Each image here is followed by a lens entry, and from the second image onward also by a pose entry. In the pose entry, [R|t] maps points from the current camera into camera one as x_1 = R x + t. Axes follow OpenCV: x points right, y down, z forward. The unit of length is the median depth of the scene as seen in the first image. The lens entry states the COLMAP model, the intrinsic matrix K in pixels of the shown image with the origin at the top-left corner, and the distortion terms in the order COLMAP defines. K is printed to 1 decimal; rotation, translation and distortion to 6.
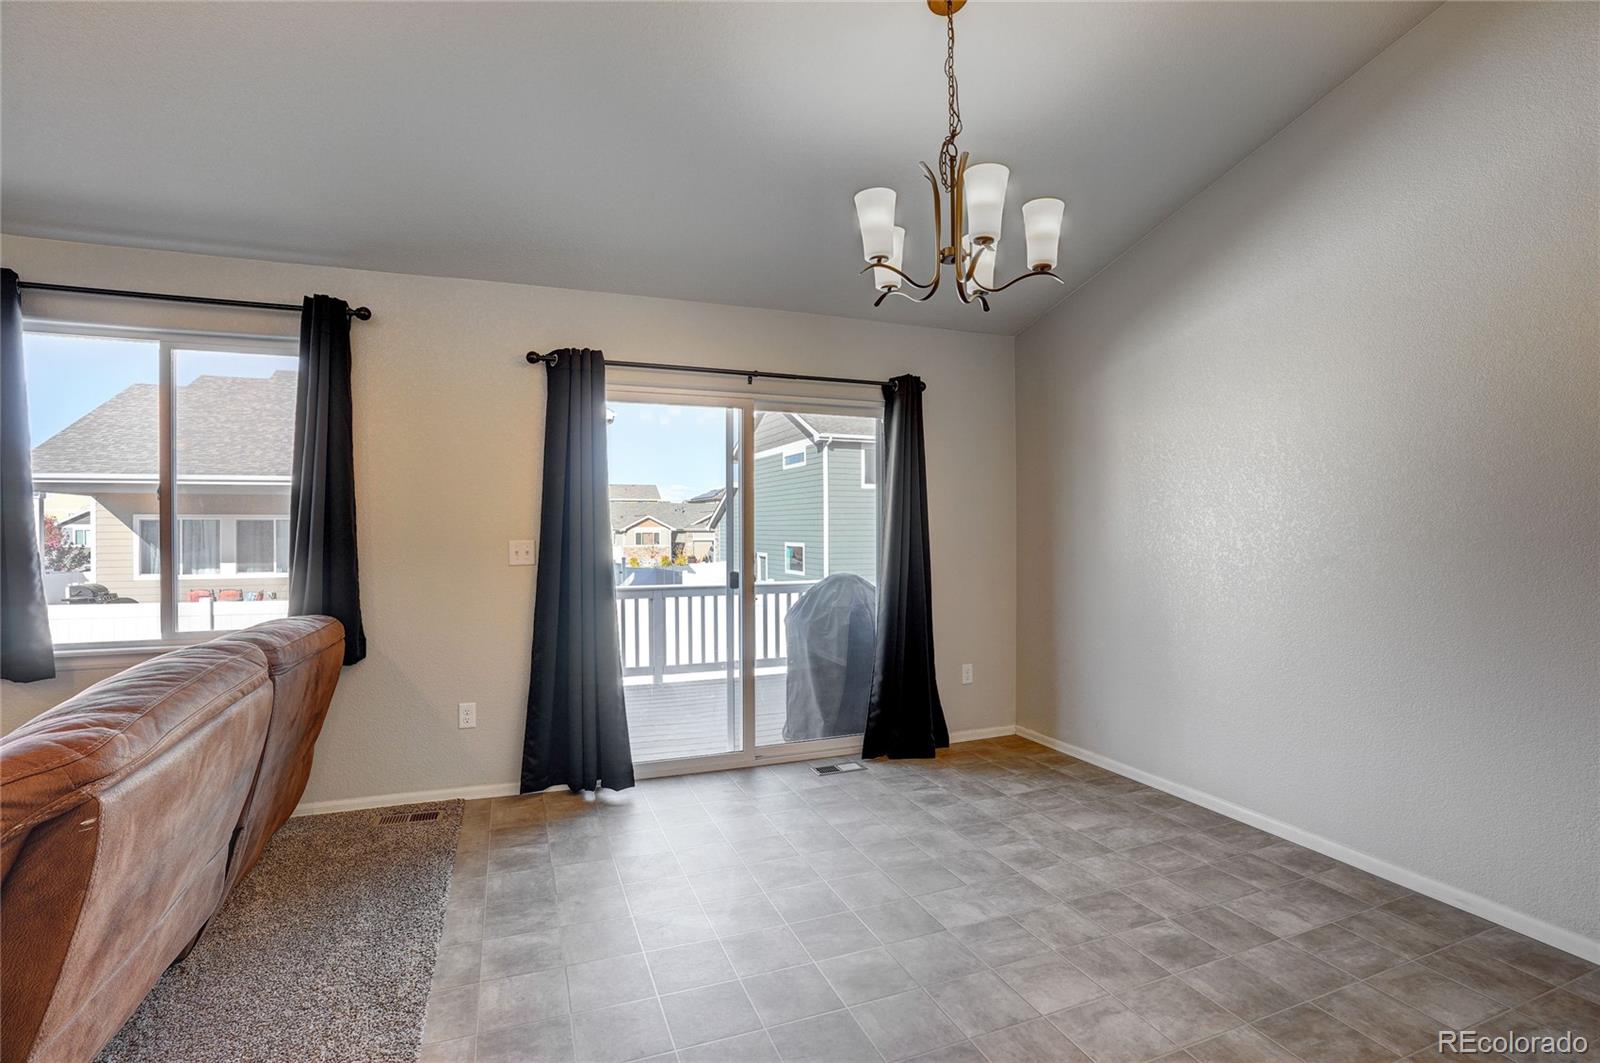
lens RADIAL K [[738.6, 0, 792.1], [0, 738.6, 535.8], [0, 0, 1]] dist [-0.053487, 0.017036]
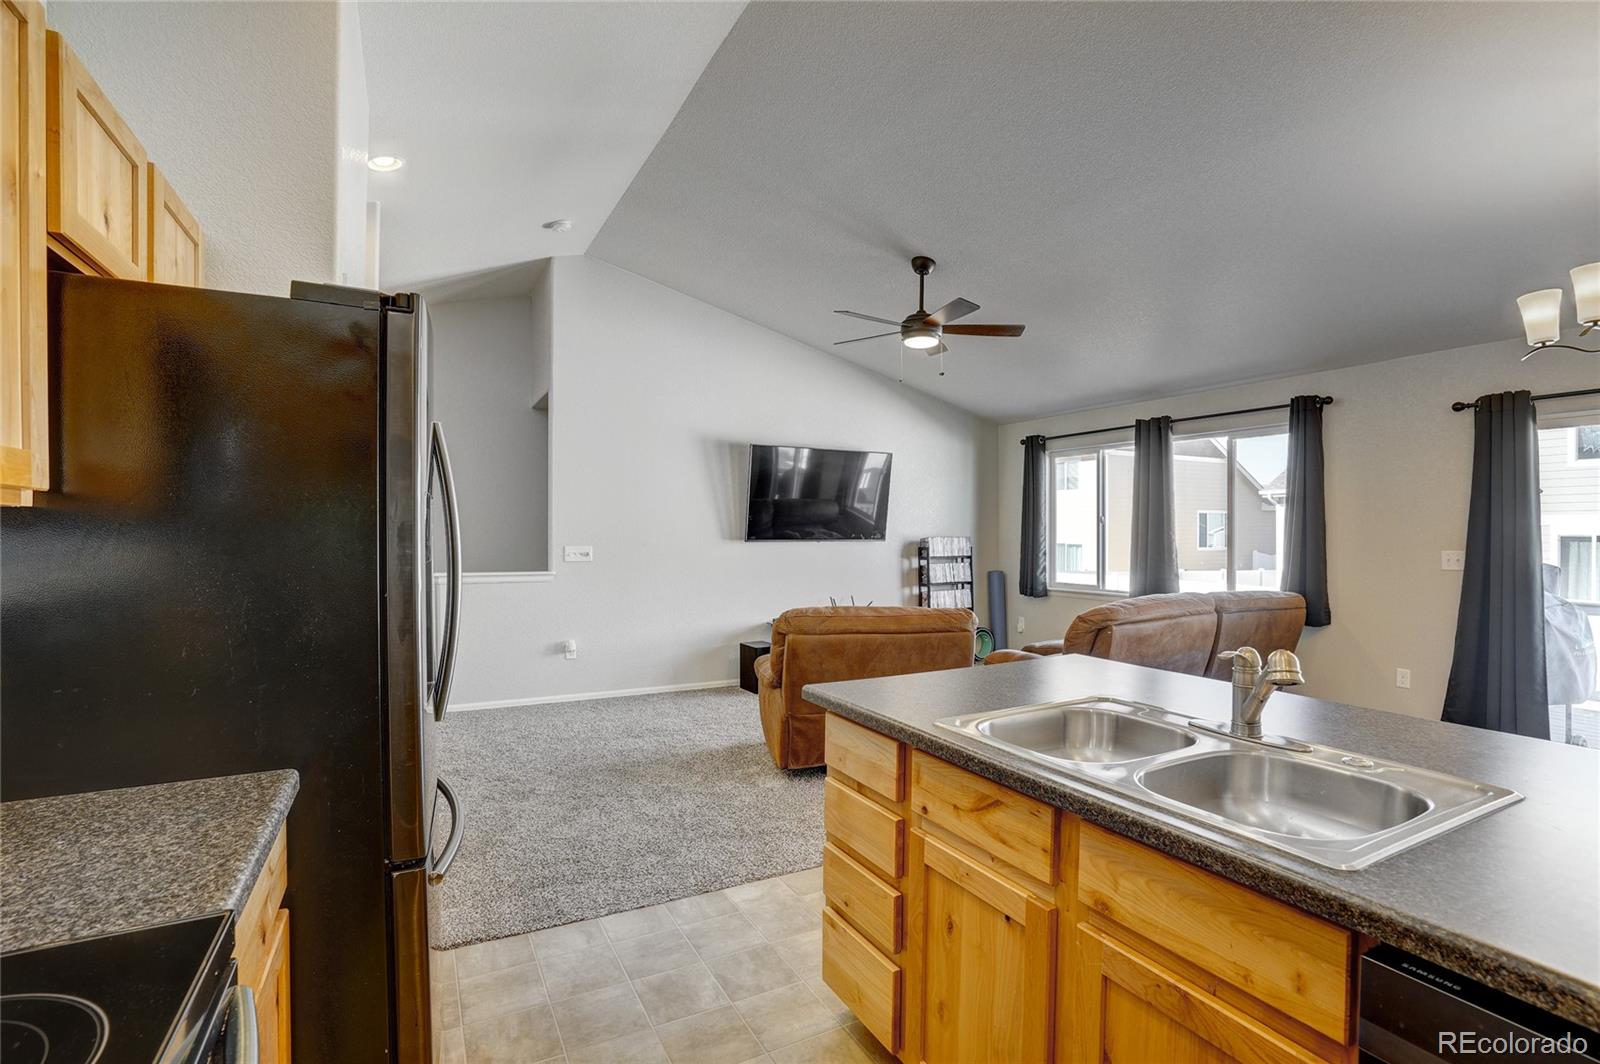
lens RADIAL K [[738.6, 0, 805.0], [0, 738.6, 538.9], [0, 0, 1]] dist [-0.053487, 0.017036]
pose [[0.130757, 0.013909, -0.991317, 0.706293], [-0.009983, 0.999869, 0.012712, -0.018855], [0.991364, 0.008234, 0.130879, -0.272514]]
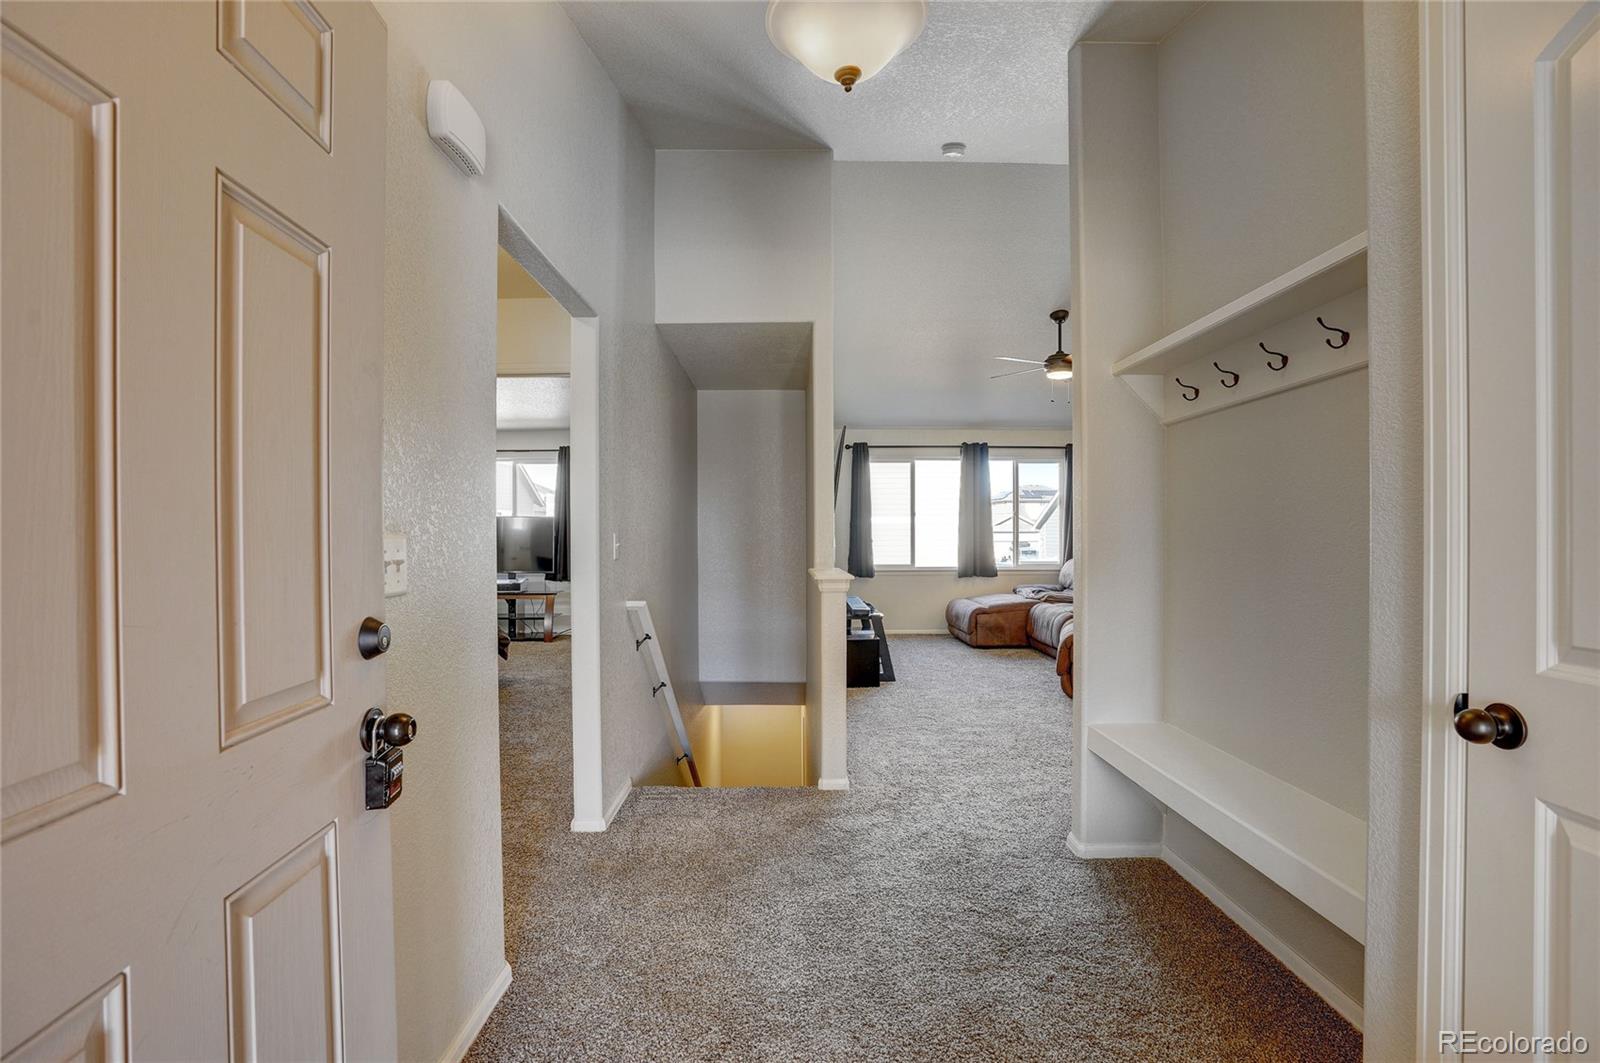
lens RADIAL K [[738.6, 0, 798.4], [0, 738.6, 528.7], [0, 0, 1]] dist [-0.053487, 0.017036]
pose [[0.936770, -0.001075, -0.349943, -0.577433], [-0.003145, 0.999929, -0.011489, 0.029066], [0.349930, 0.011863, 0.936701, -1.751497]]
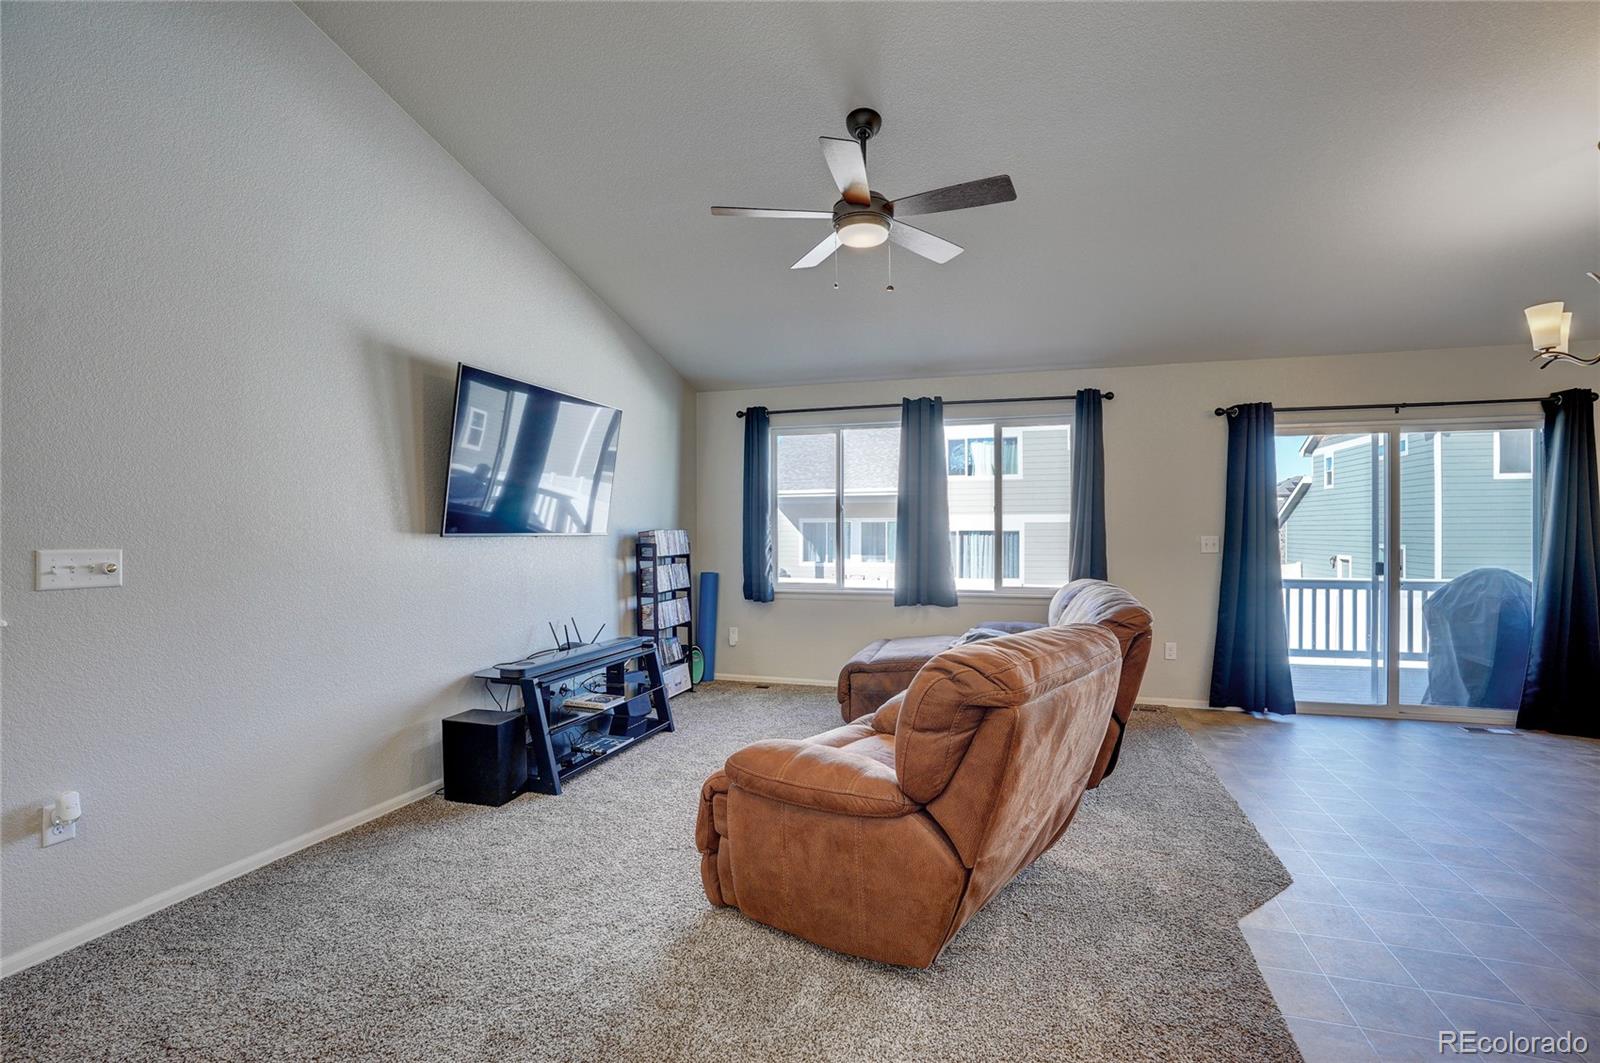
lens RADIAL K [[738.6, 0, 797.6], [0, 738.6, 535.6], [0, 0, 1]] dist [-0.053487, 0.017036]
pose [[0.780429, 0.004711, -0.625226, -0.100255], [-0.004864, 0.999987, 0.001463, 0.007043], [0.625225, 0.001899, 0.780442, -0.650005]]
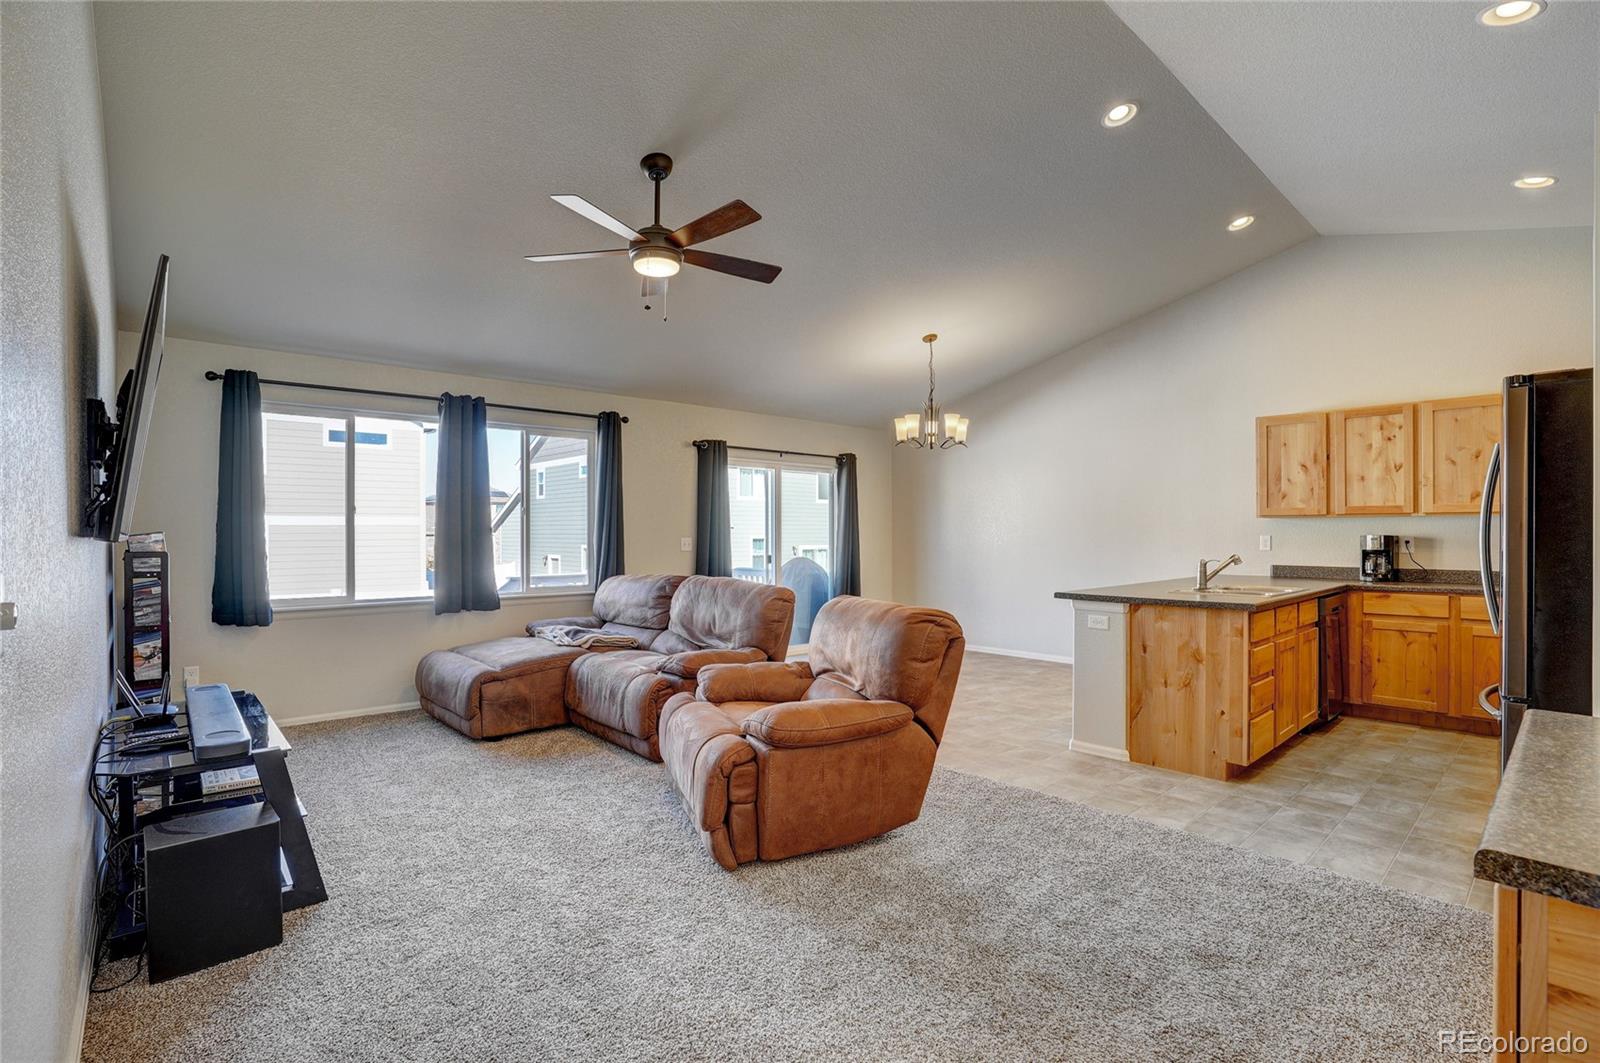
lens RADIAL K [[738.6, 0, 792.8], [0, 738.6, 535.1], [0, 0, 1]] dist [-0.053487, 0.017036]
pose [[0.935319, -0.000988, 0.353805, -0.784413], [0.003223, 0.999978, -0.005728, 0.011478], [-0.353792, 0.006498, 0.935302, -0.896439]]
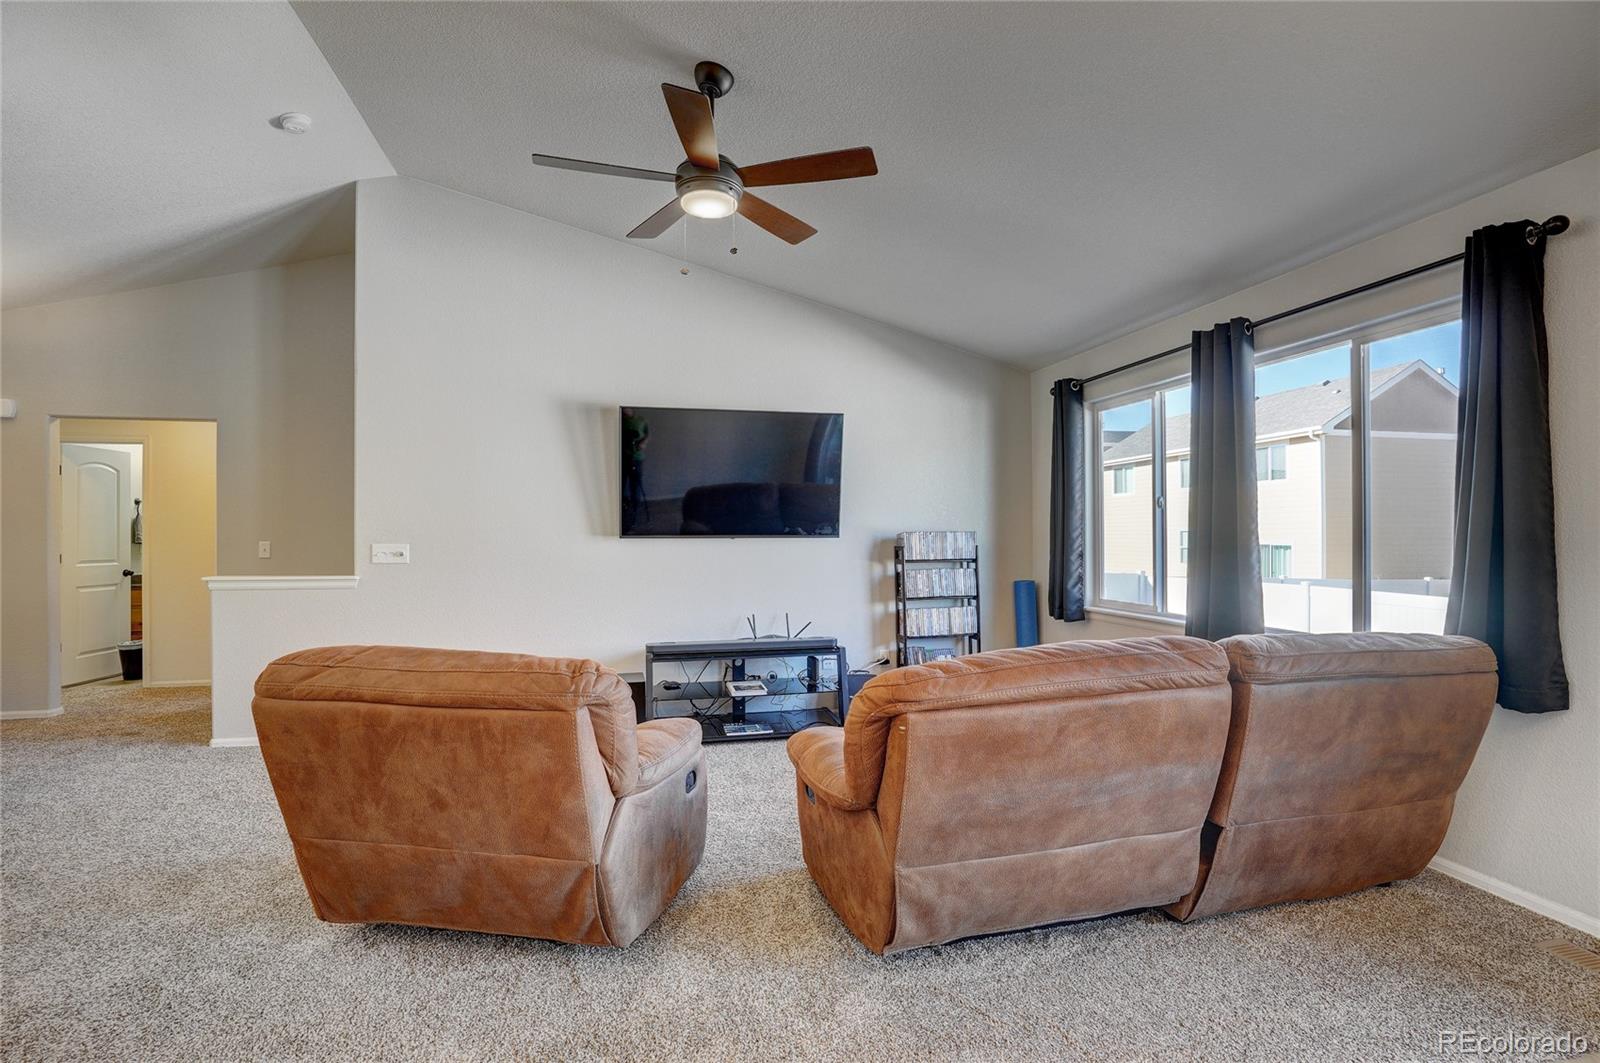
lens RADIAL K [[738.6, 0, 799.0], [0, 738.6, 537.7], [0, 0, 1]] dist [-0.053487, 0.017036]
pose [[-0.141608, 0.009354, -0.989879, 0.185195], [-0.004483, 0.999939, 0.010090, -0.003534], [0.989913, 0.005866, -0.141557, 0.328520]]
